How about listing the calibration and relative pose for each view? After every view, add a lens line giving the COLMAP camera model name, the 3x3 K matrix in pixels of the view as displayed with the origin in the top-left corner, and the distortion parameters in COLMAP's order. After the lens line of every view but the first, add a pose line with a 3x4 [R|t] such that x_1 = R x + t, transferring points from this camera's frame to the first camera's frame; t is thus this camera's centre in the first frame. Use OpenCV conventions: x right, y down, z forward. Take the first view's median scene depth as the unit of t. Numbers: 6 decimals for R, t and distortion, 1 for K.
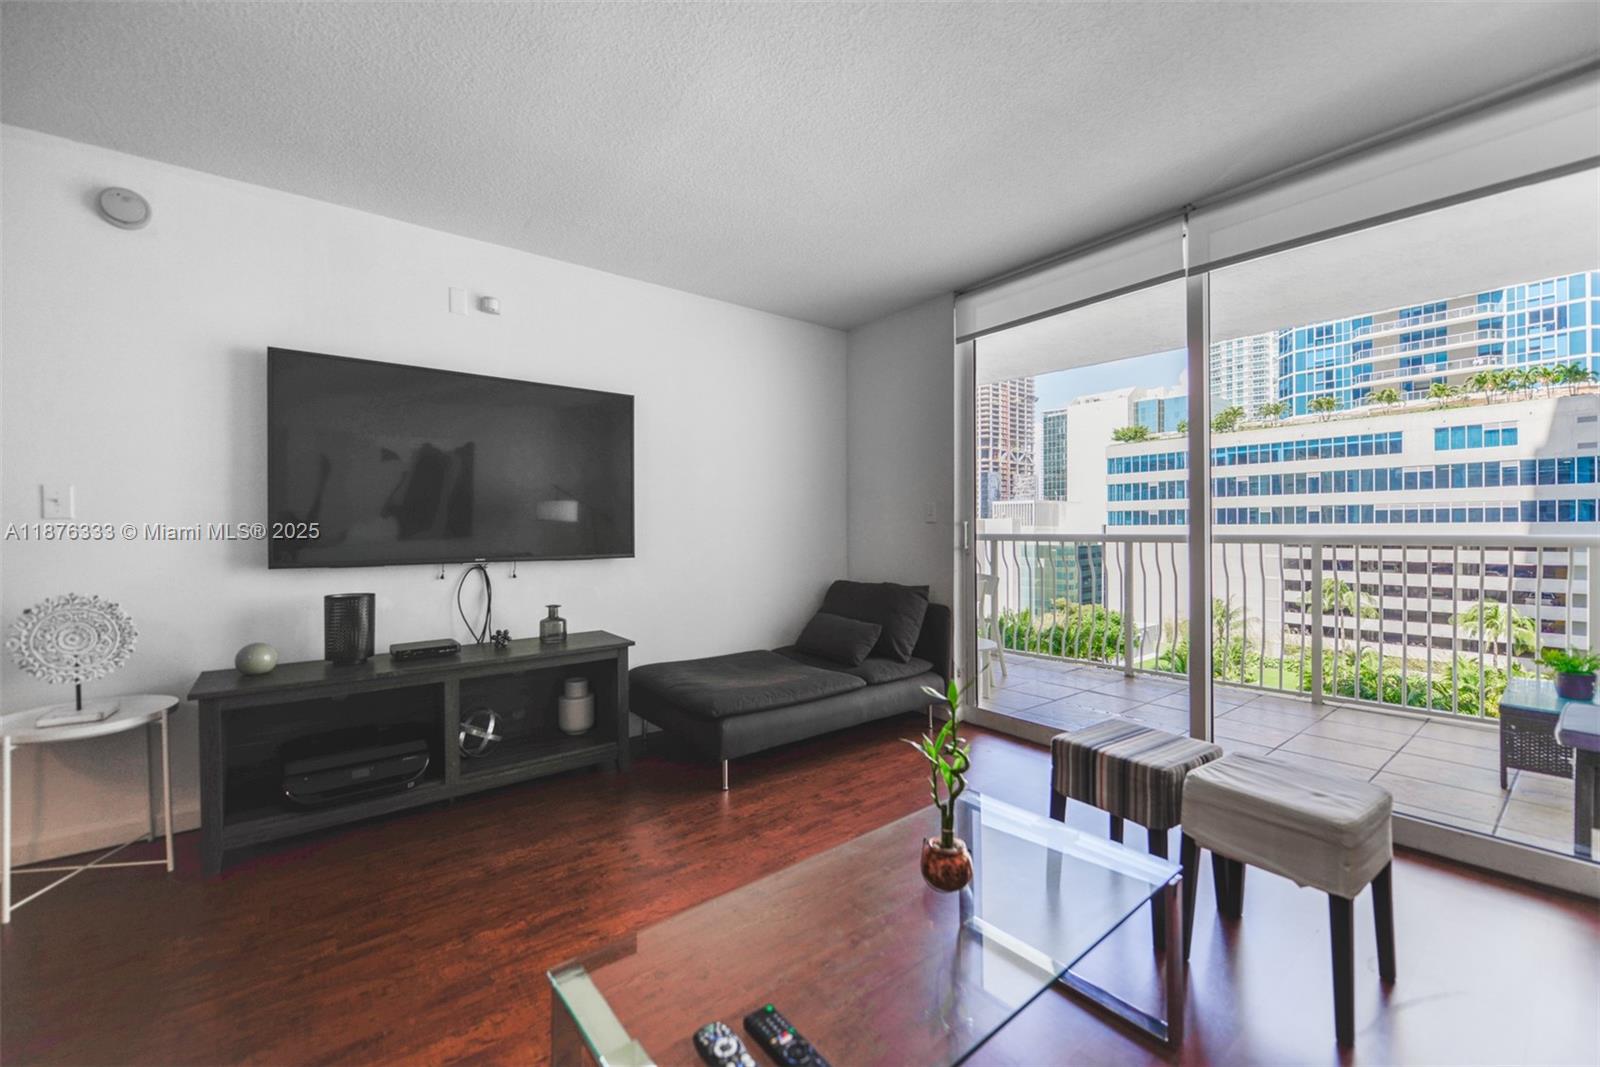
lens RADIAL K [[639.1, 0, 800.2], [0, 639.1, 530.9], [0, 0, 1]] dist [-0.003004, -0.000553]
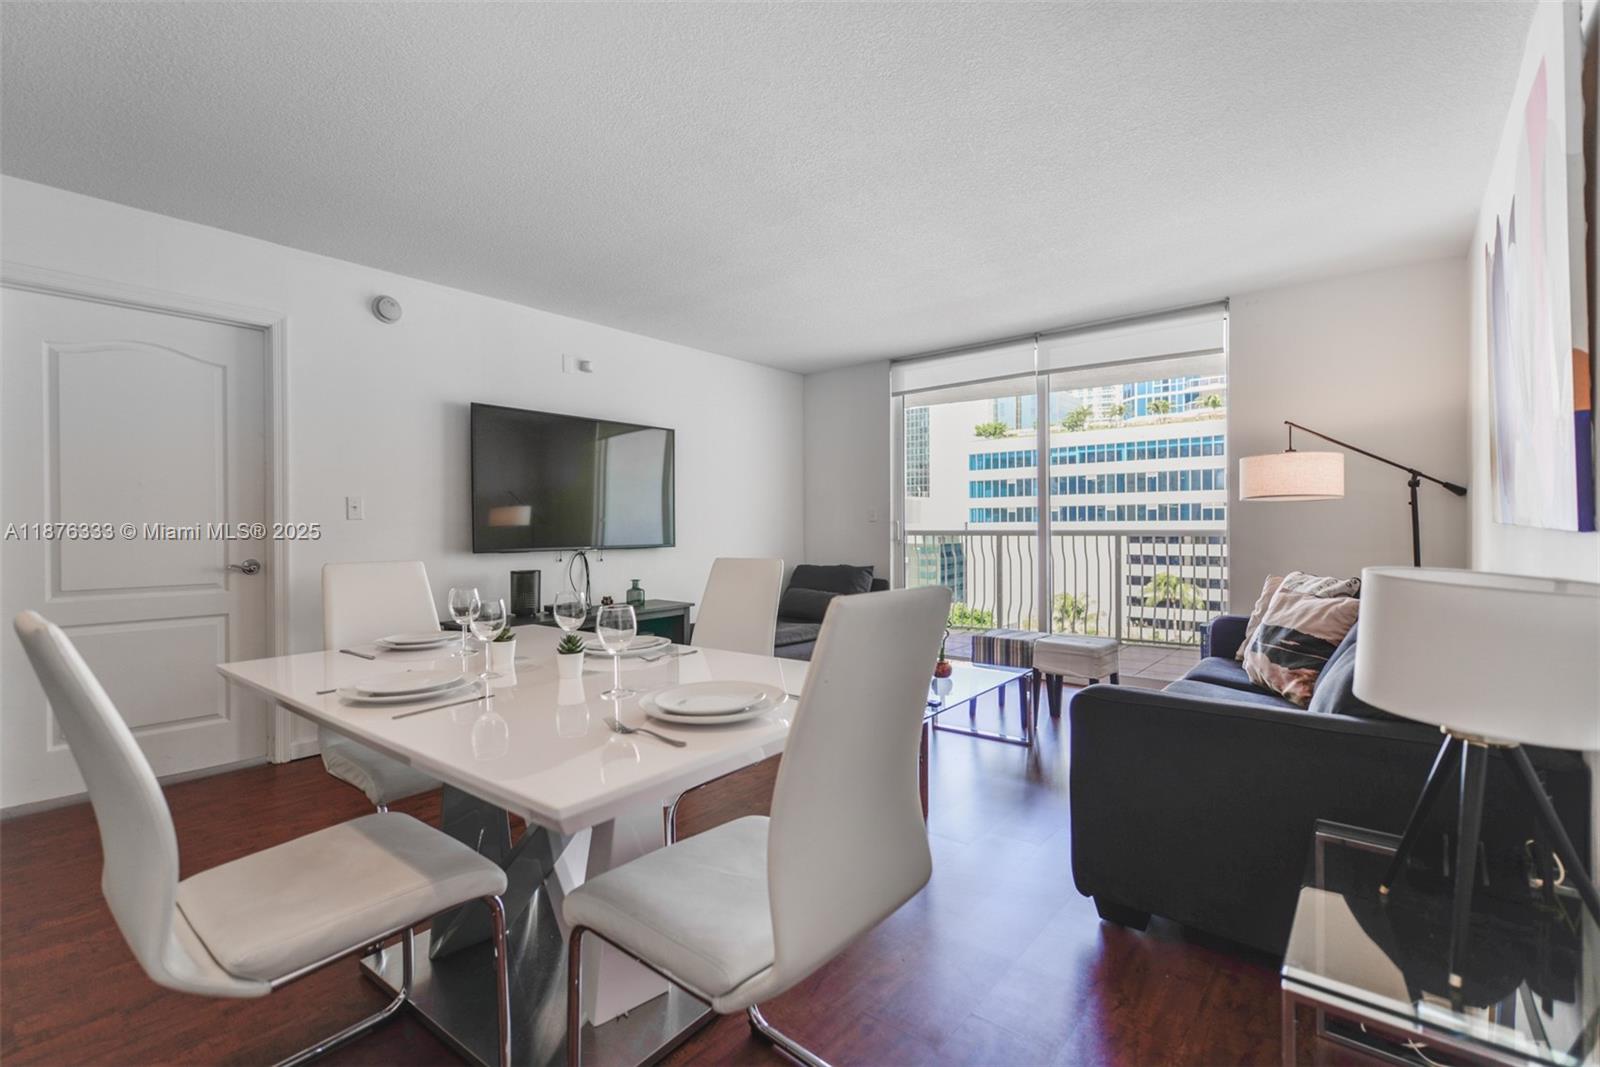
lens RADIAL K [[715.8, 0, 802.0], [0, 715.8, 530.7], [0, 0, 1]] dist [0.008716, -0.000678]
pose [[0.975698, -0.002378, 0.219105, -0.303201], [0.001777, 0.999994, 0.002938, 0.002444], [-0.219111, -0.002477, 0.975697, -0.521704]]
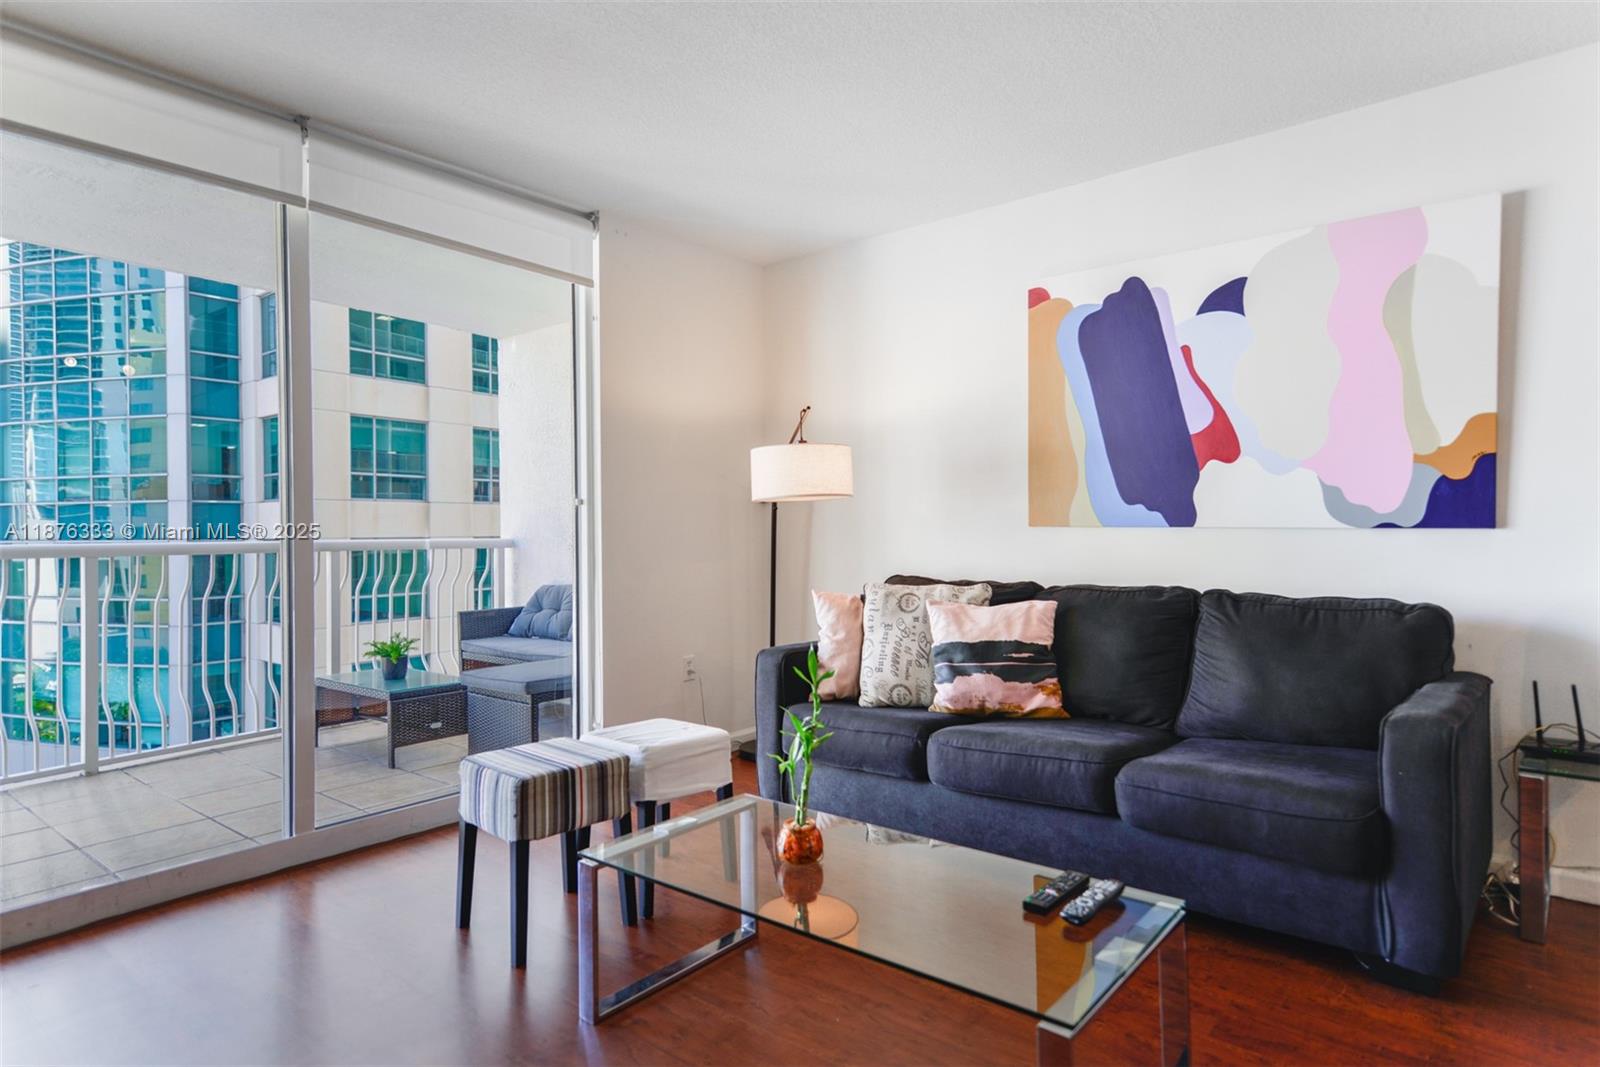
lens RADIAL K [[905.7, 0, 806.4], [0, 905.7, 531.2], [0, 0, 1]] dist [0.015921, 0.000872]
pose [[-0.213850, 0.004707, 0.976855, -0.446522], [0.010431, 0.999942, -0.002535, 0.003915], [-0.976811, 0.009647, -0.213887, 0.469577]]
